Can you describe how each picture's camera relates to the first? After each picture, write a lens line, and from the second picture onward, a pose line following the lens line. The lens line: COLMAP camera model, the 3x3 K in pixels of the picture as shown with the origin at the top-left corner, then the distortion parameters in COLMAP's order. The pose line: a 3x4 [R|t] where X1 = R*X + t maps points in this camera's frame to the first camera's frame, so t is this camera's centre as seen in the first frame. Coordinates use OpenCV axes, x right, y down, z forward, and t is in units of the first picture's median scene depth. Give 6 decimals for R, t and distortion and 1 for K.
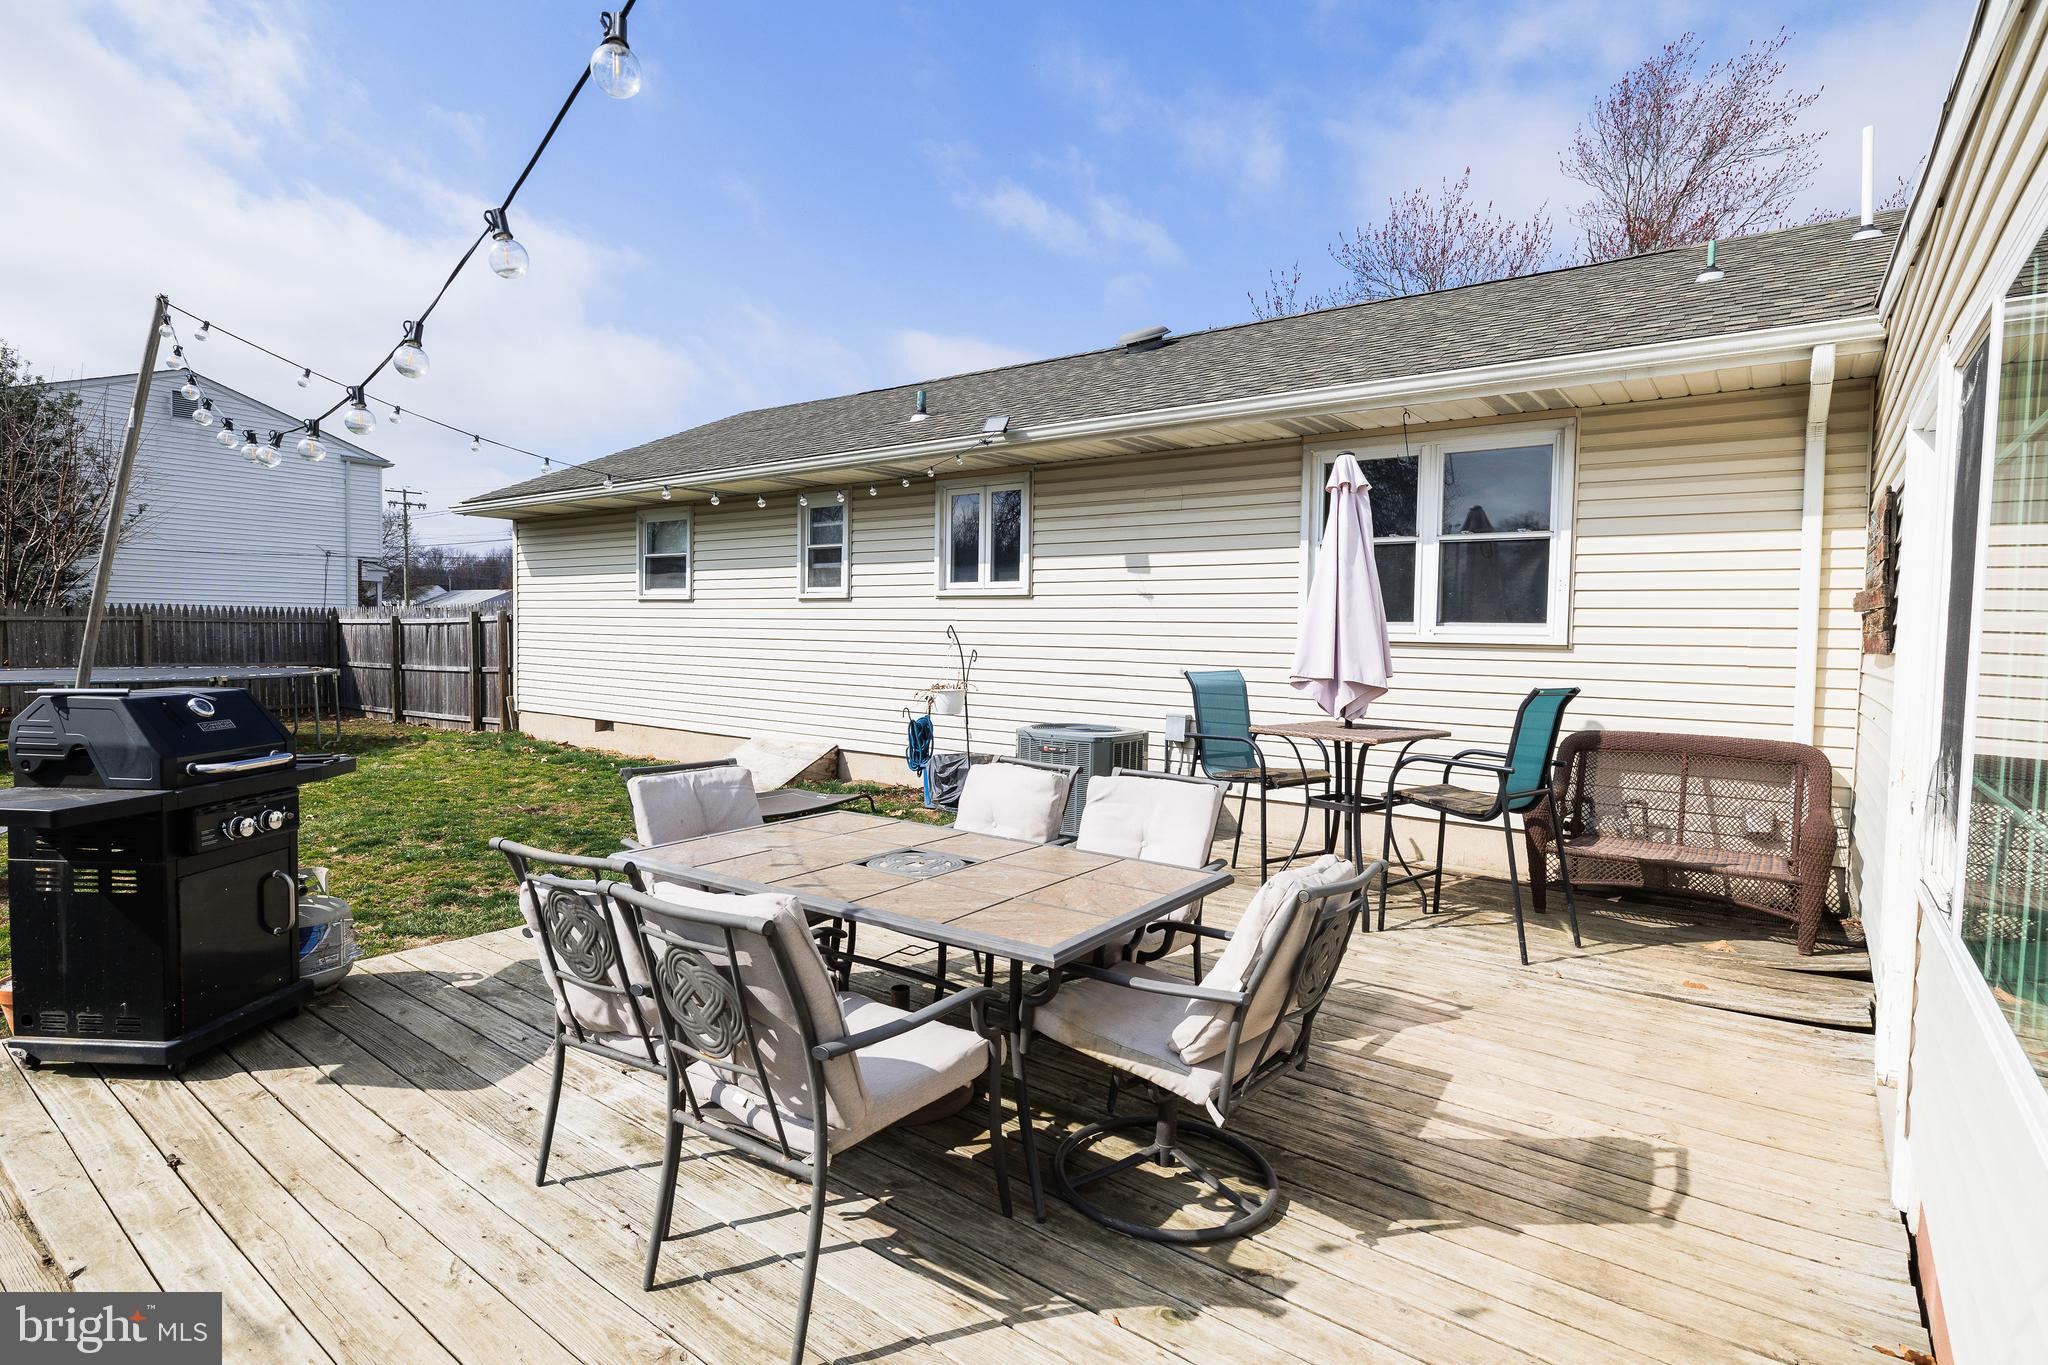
lens RADIAL K [[1002.9, 0, 1024.0], [0, 1002.9, 682.5], [0, 0, 1]] dist [-0.003445, -0.000478]
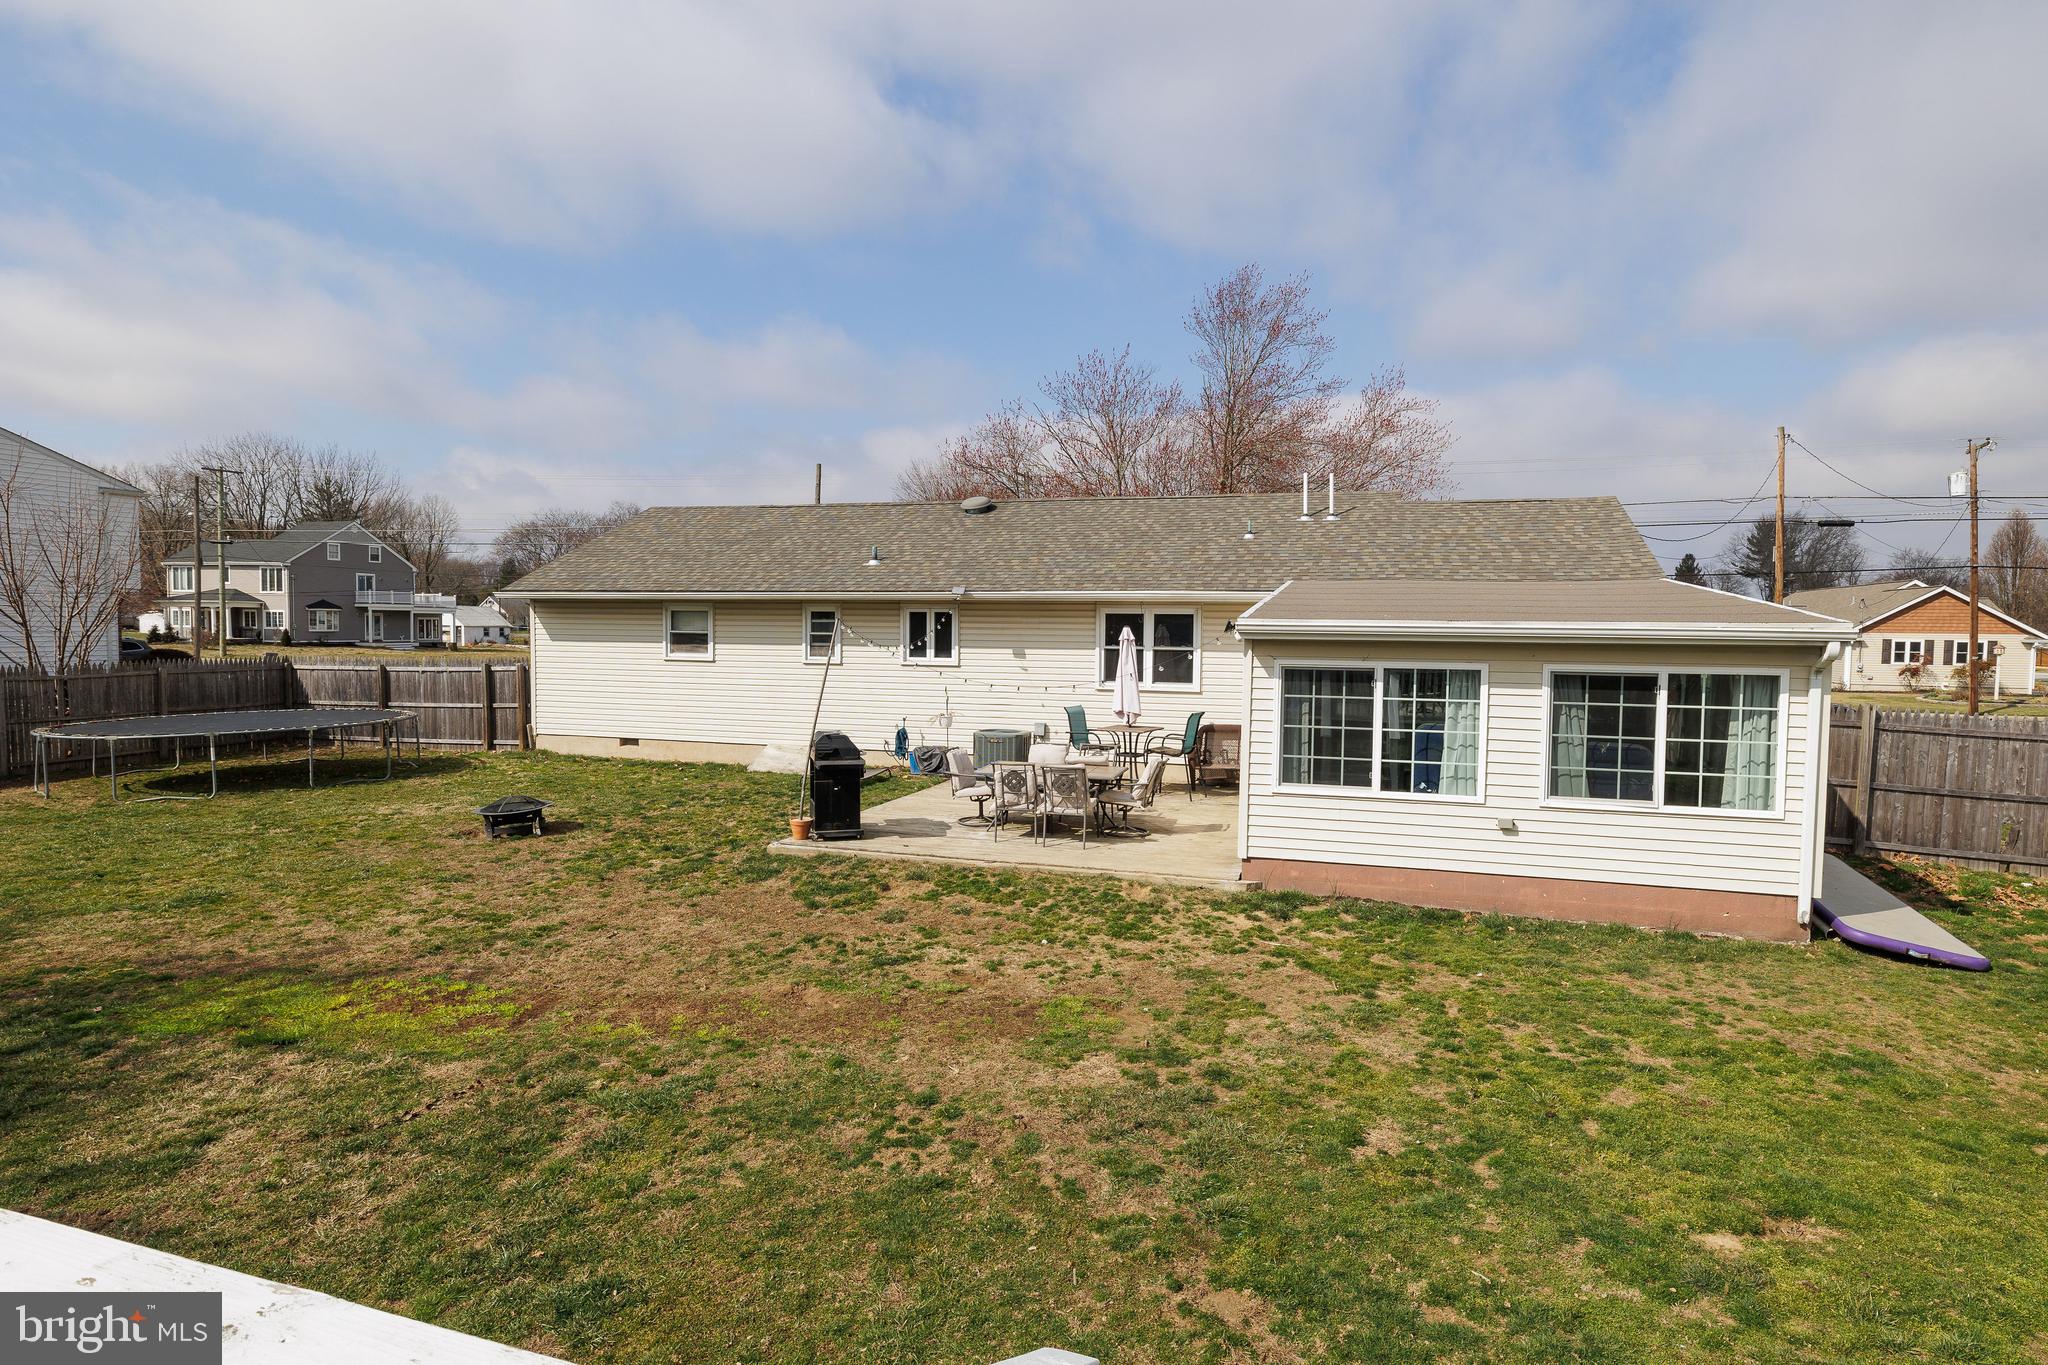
lens RADIAL K [[1091.4, 0, 1024.0], [0, 1091.4, 682.5], [0, 0, 1]] dist [0.001793, 0.000169]
pose [[0.941051, -0.022521, 0.337513, -0.589965], [0.021257, 0.999746, 0.007440, -0.065670], [-0.337595, 0.000173, 0.941291, -1.056942]]
